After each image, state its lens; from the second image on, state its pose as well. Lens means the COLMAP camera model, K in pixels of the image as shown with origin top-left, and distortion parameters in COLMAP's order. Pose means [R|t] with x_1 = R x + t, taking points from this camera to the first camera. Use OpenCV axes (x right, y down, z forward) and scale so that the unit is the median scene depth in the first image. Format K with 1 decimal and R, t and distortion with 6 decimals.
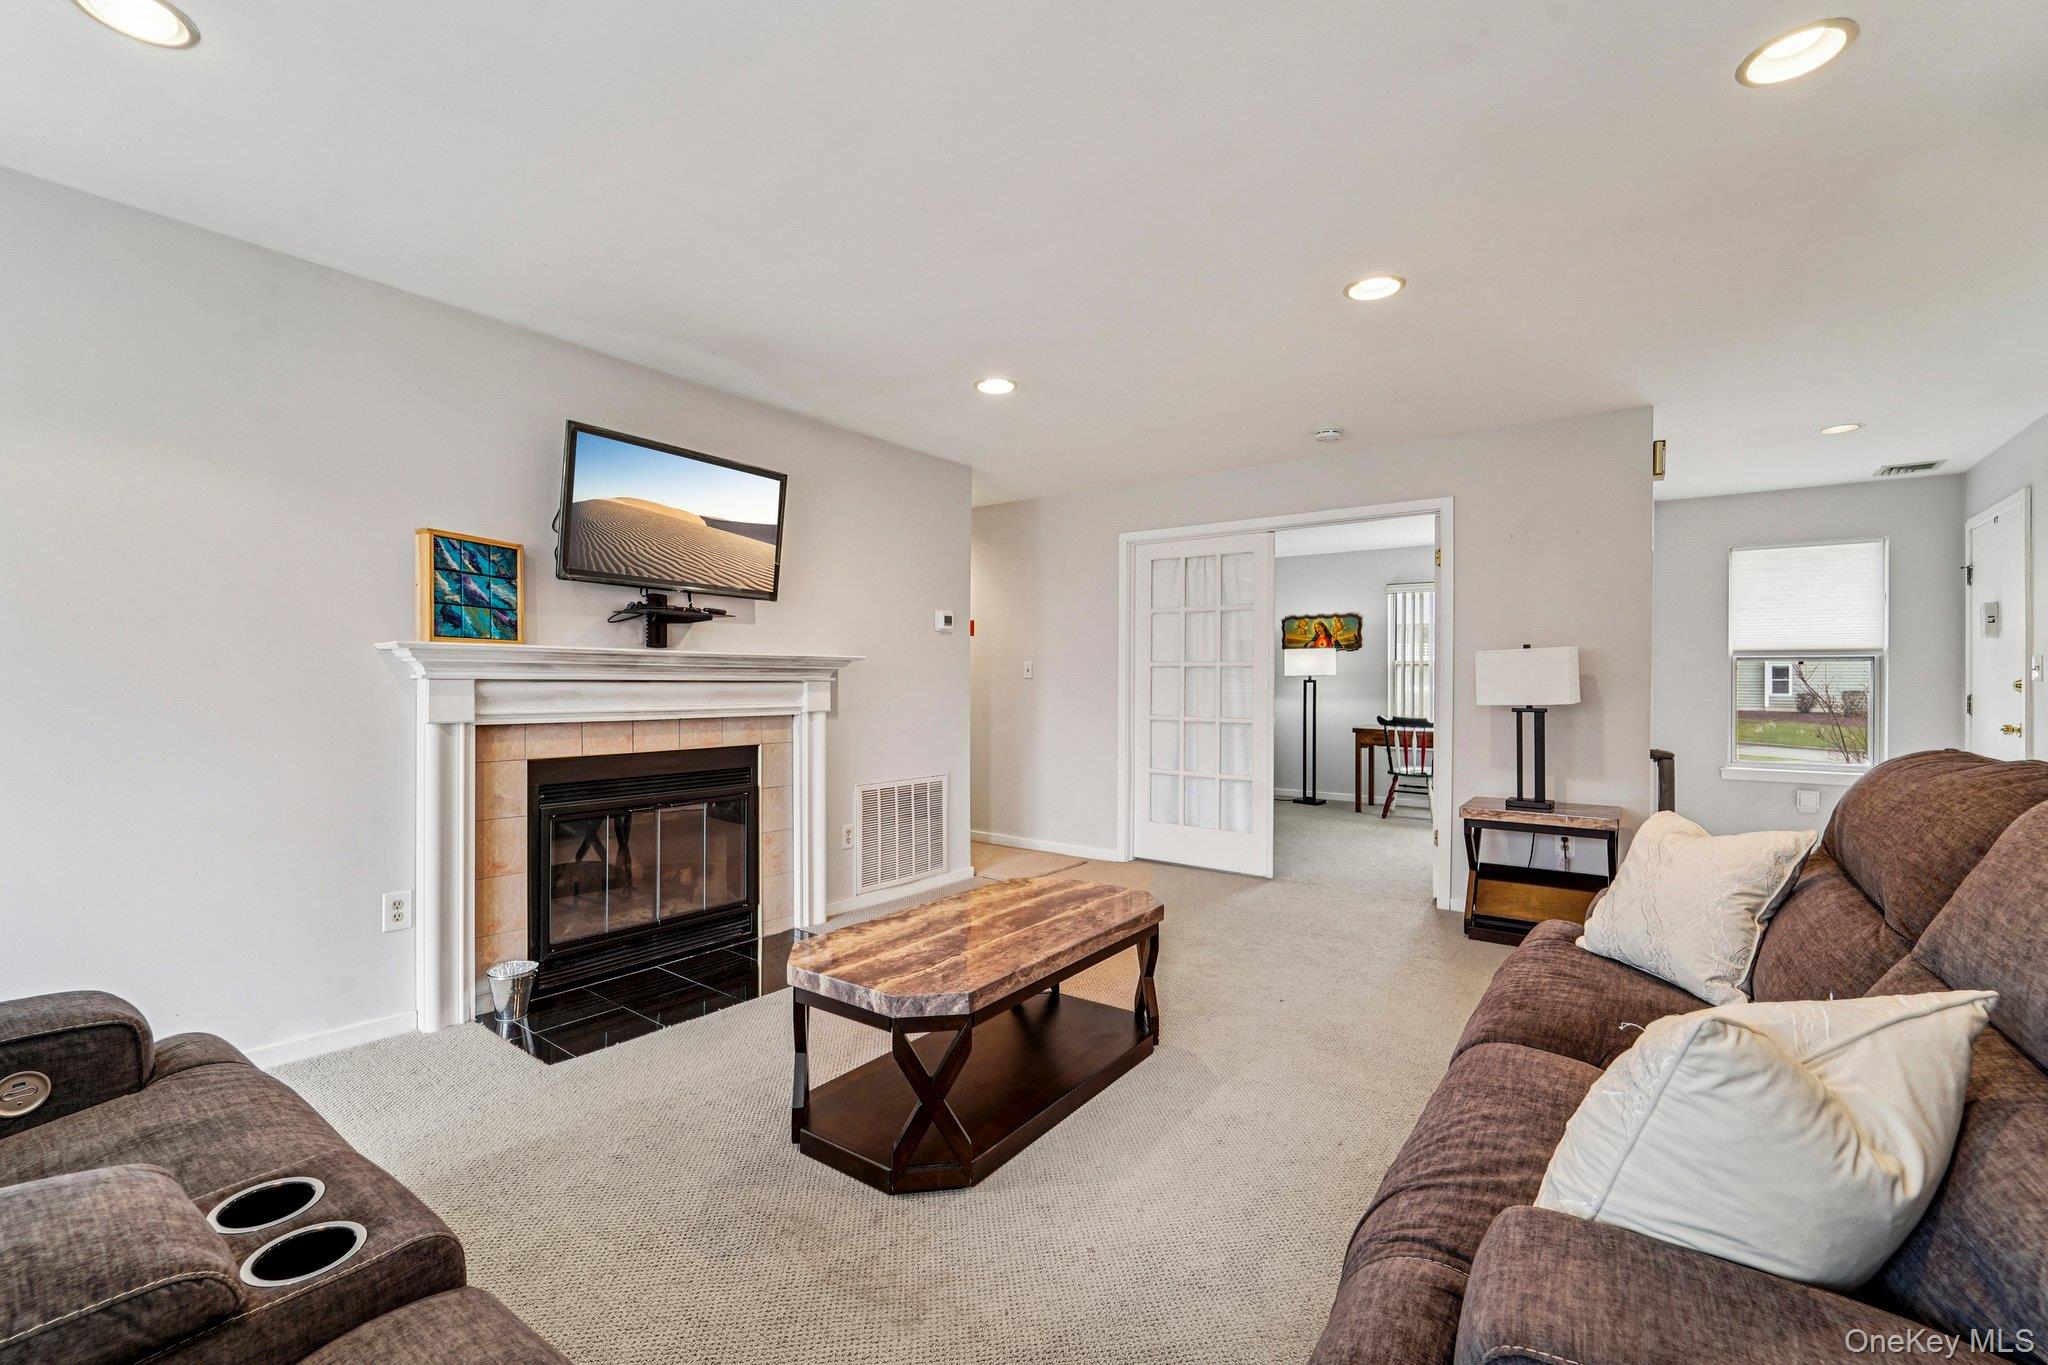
lens RADIAL K [[854.4, 0, 1019.1], [0, 854.4, 673.1], [0, 0, 1]] dist [-0.021896, -0.000786]
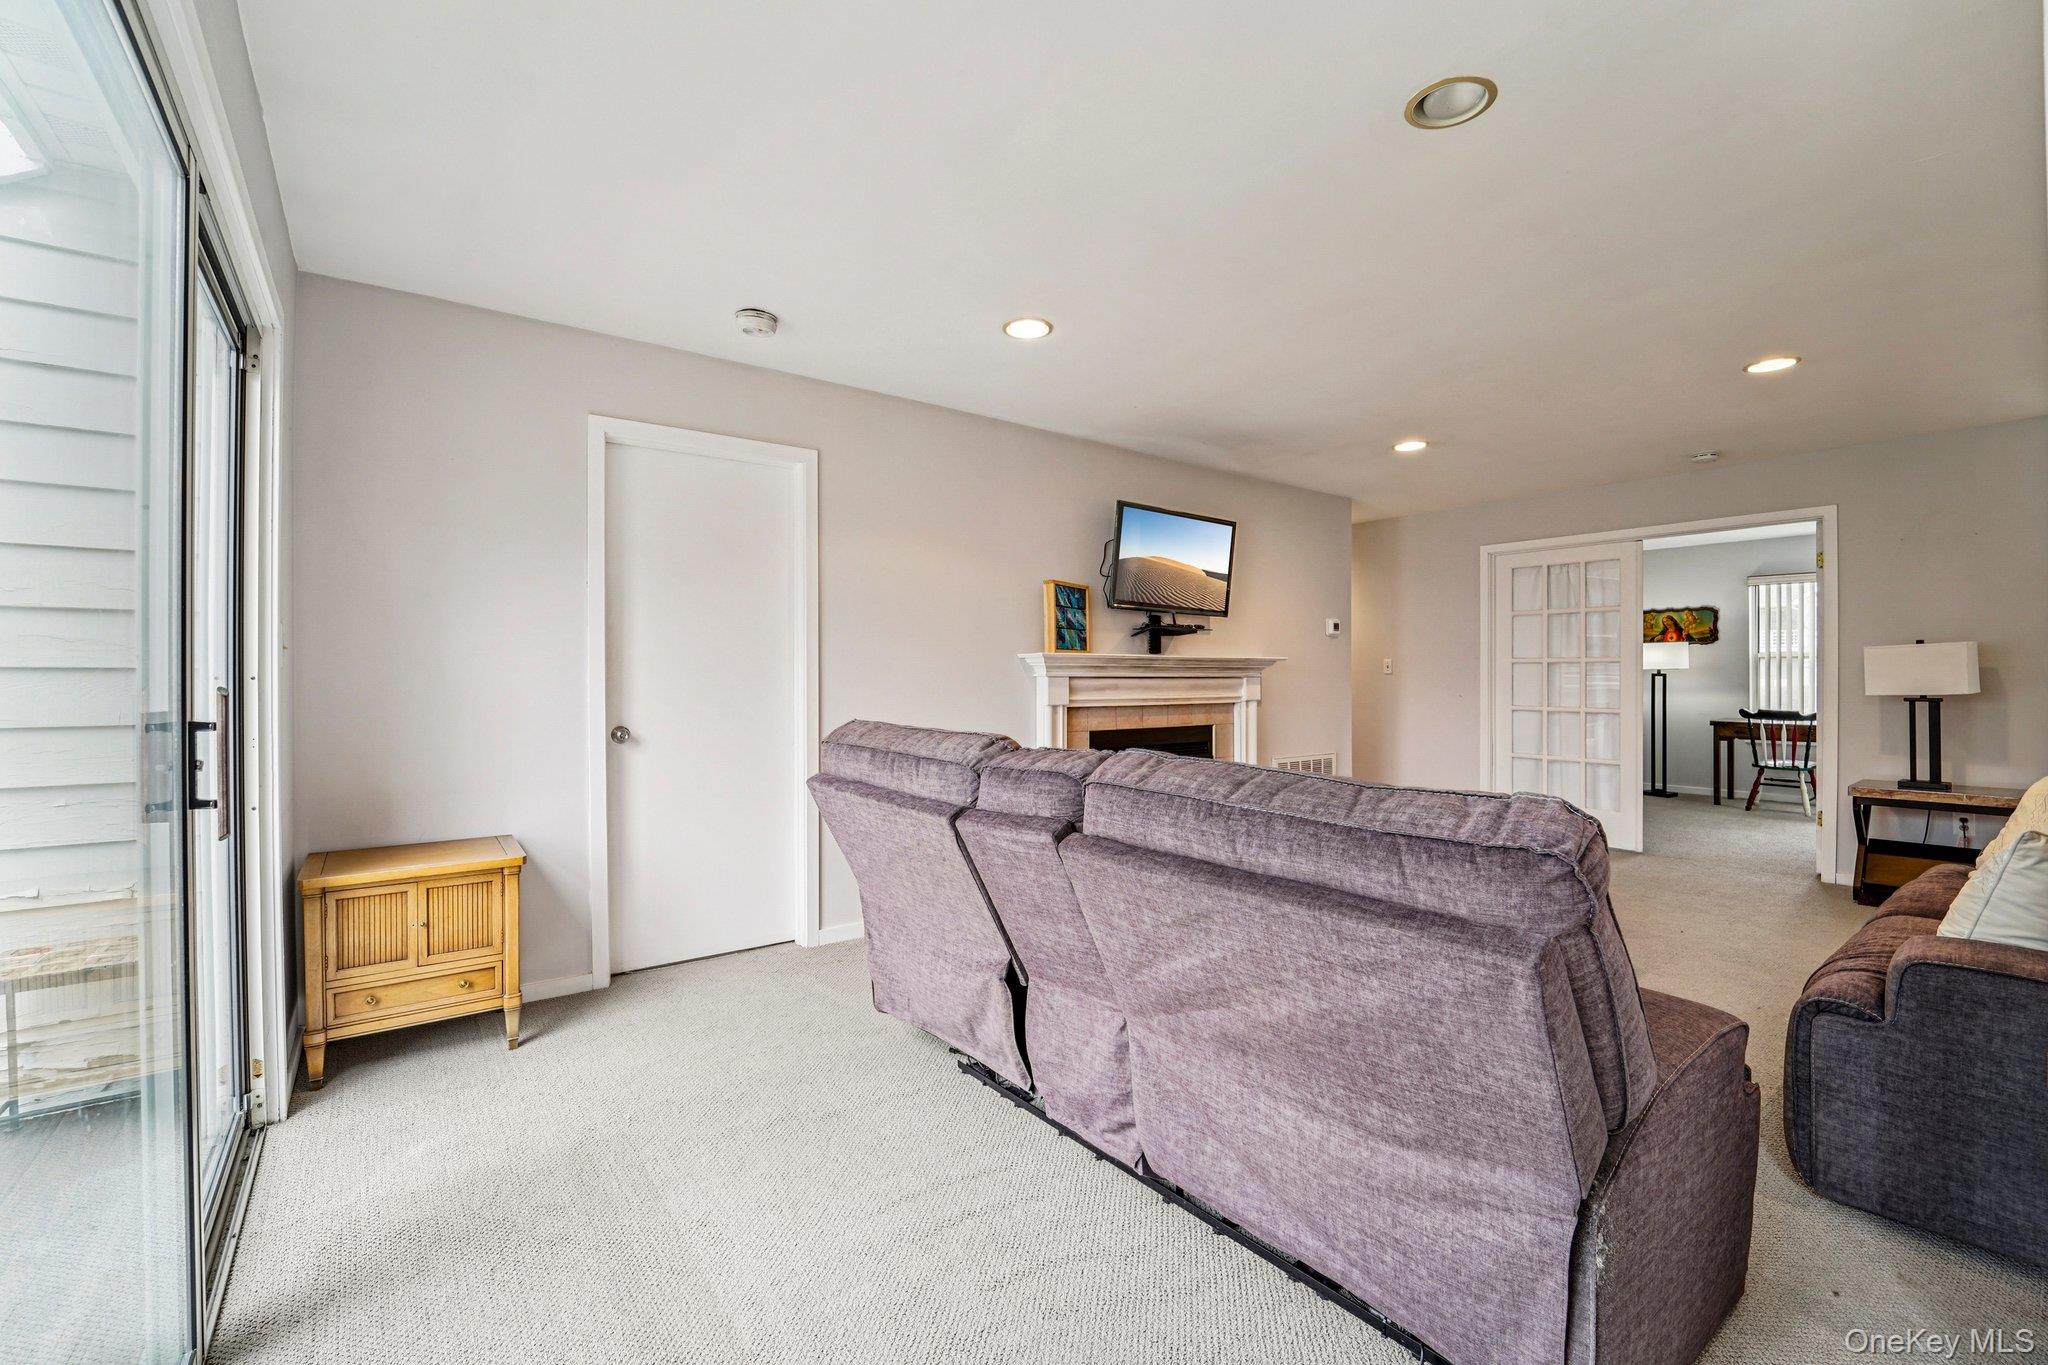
lens RADIAL K [[854.4, 0, 1019.1], [0, 854.4, 673.1], [0, 0, 1]] dist [-0.021896, -0.000786]
pose [[0.959144, -0.007136, -0.282829, -0.211203], [0.008223, 0.999963, 0.002657, -0.002963], [0.282799, -0.004874, 0.959167, -0.354810]]
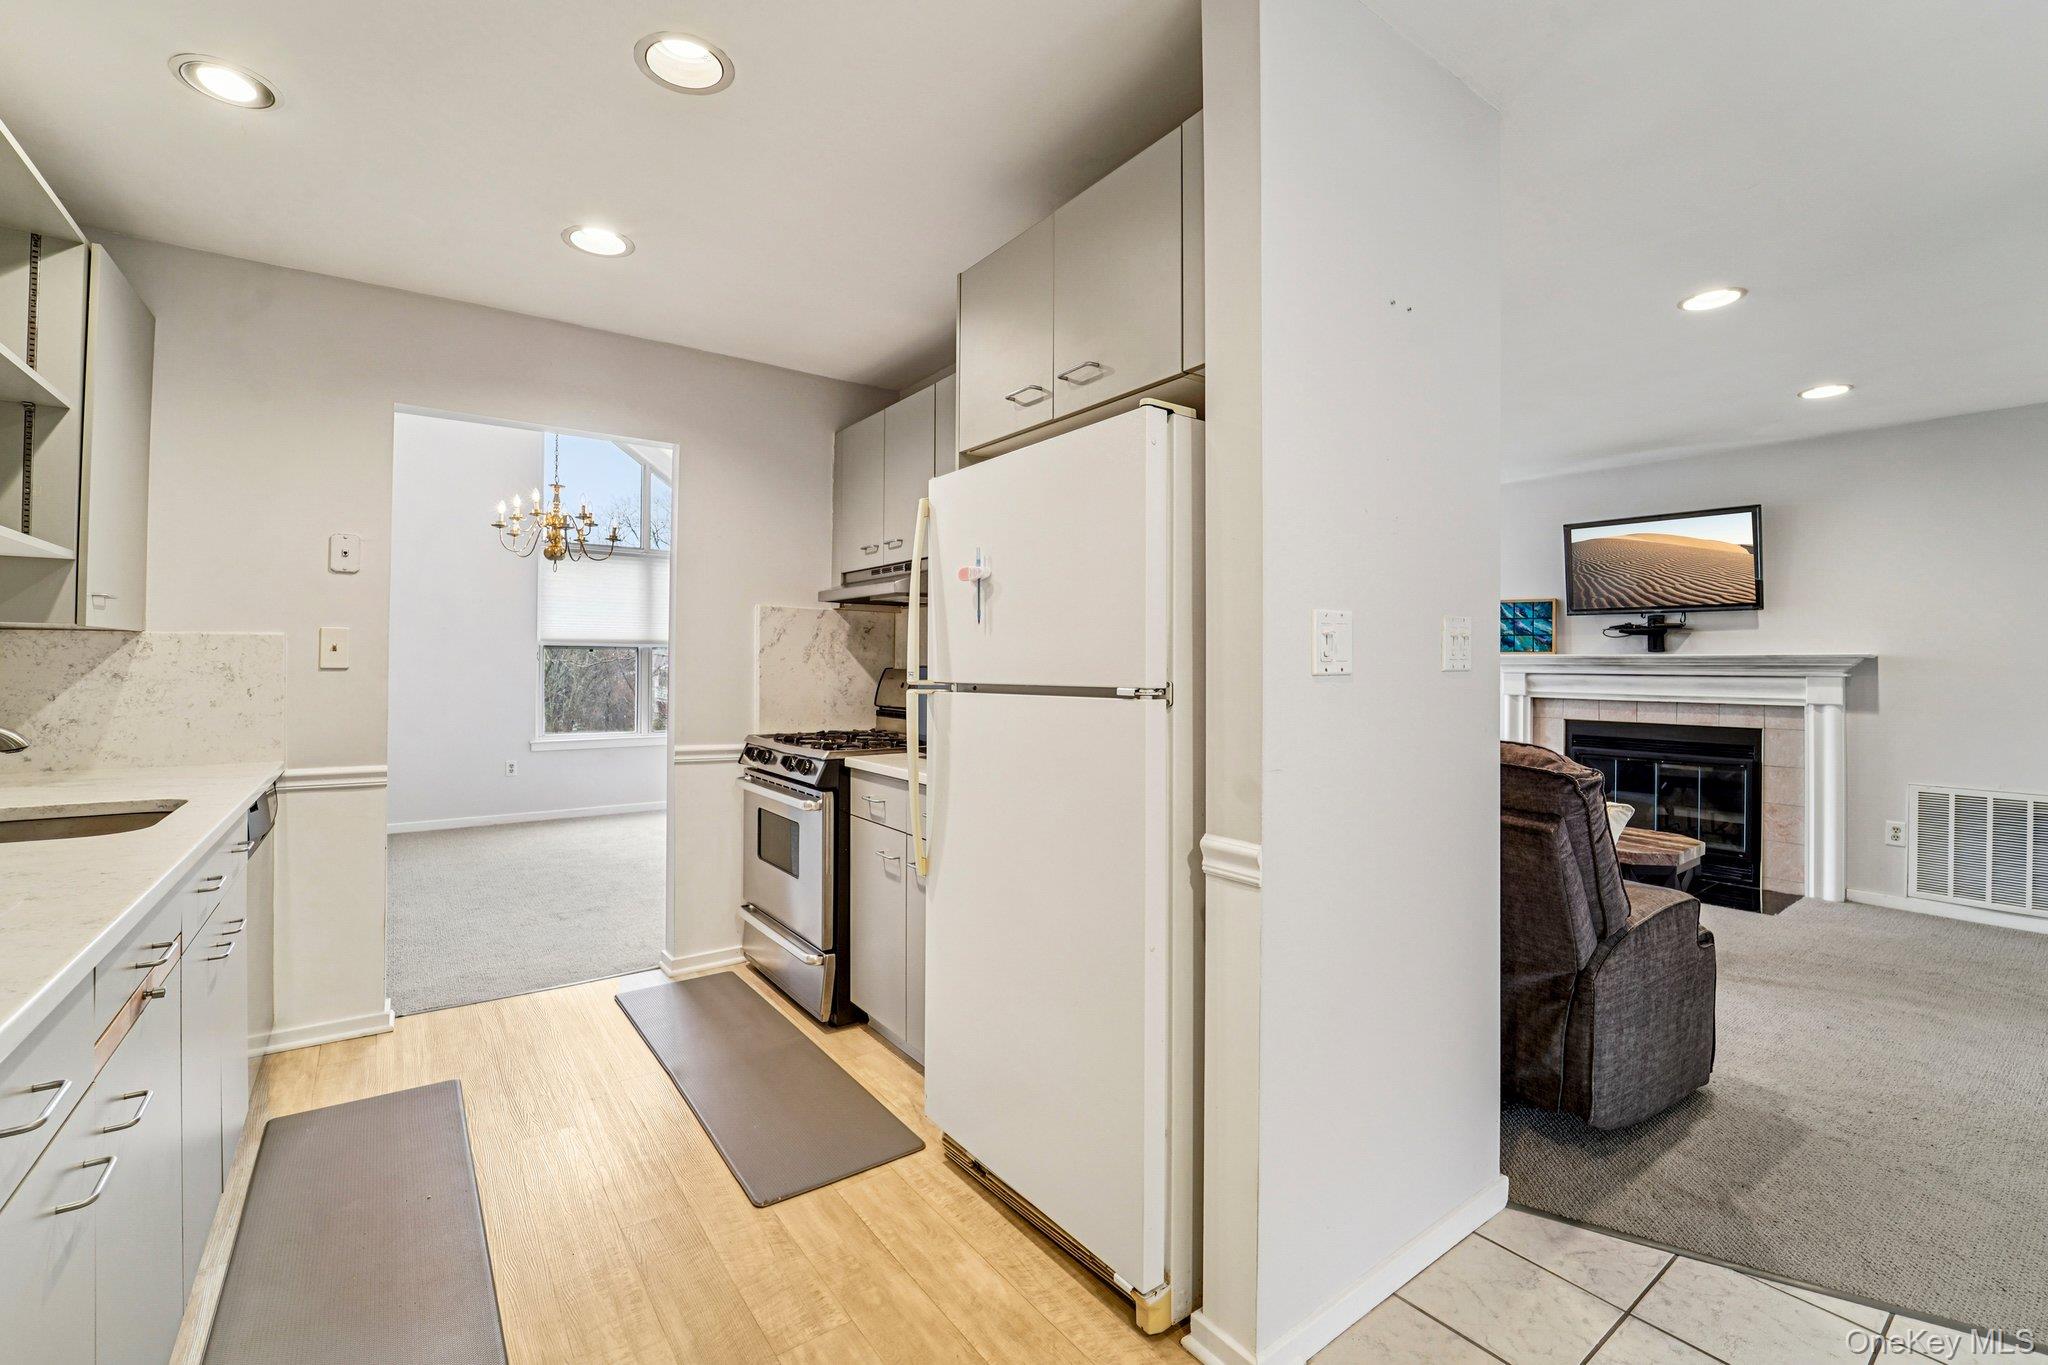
lens RADIAL K [[860.0, 0, 1015.2], [0, 860.0, 664.7], [0, 0, 1]] dist [-0.020080, 0.000360]
pose [[-0.290988, -0.004859, -0.956714, 1.111935], [0.001571, 0.999983, -0.005557, -0.001984], [0.956725, -0.003120, -0.290975, 0.324466]]
